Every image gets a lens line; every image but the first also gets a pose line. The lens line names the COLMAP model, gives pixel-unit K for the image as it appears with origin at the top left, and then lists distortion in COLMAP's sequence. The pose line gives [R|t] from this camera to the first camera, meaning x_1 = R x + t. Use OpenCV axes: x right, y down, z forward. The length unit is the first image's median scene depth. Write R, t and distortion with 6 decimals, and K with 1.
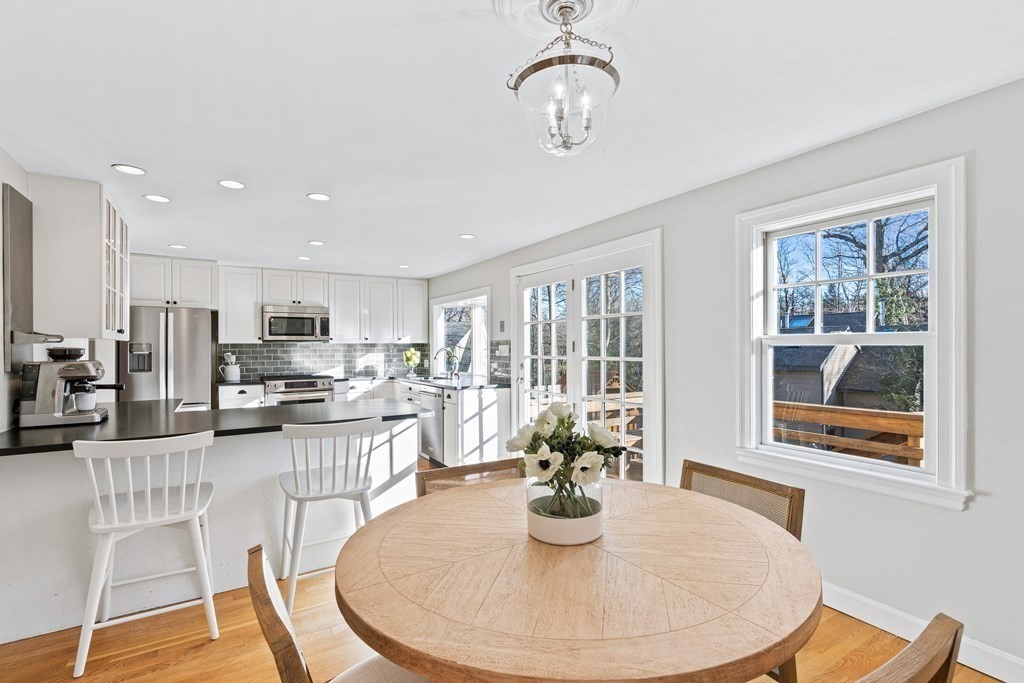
lens RADIAL K [[477.0, 0, 512.8], [0, 477.0, 344.5], [0, 0, 1]] dist [-0.005133, 0.001384]
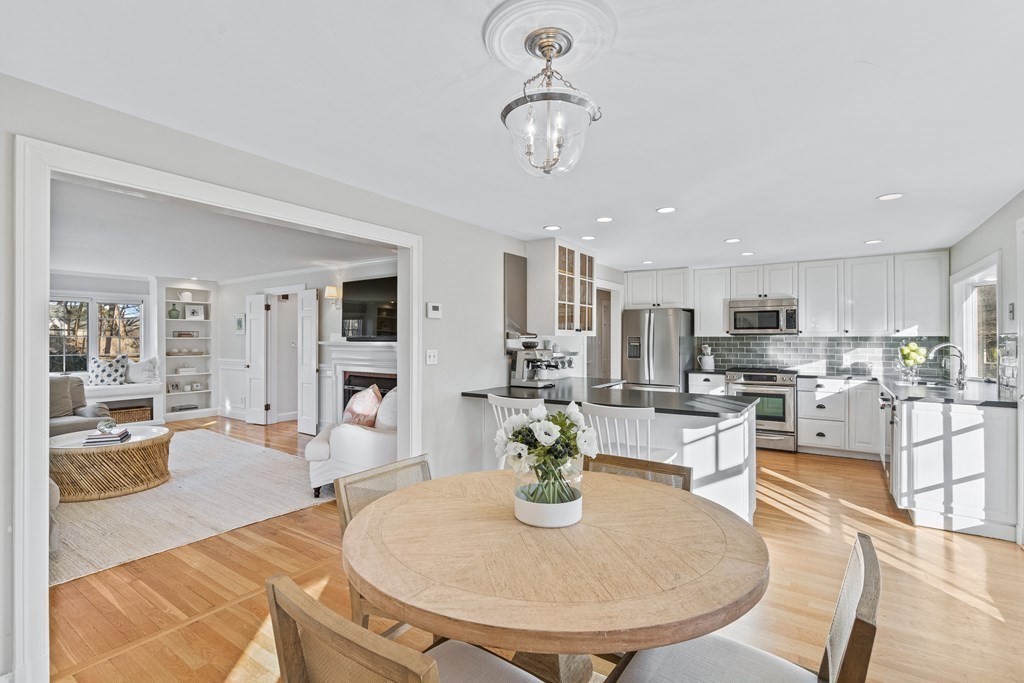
lens RADIAL K [[477.0, 0, 515.8], [0, 477.0, 336.6], [0, 0, 1]] dist [-0.005133, 0.001384]
pose [[0.407582, 0.001957, -0.913167, 0.261923], [0.002069, 0.999993, 0.003066, -0.007083], [0.913166, -0.003139, 0.407575, 0.114875]]
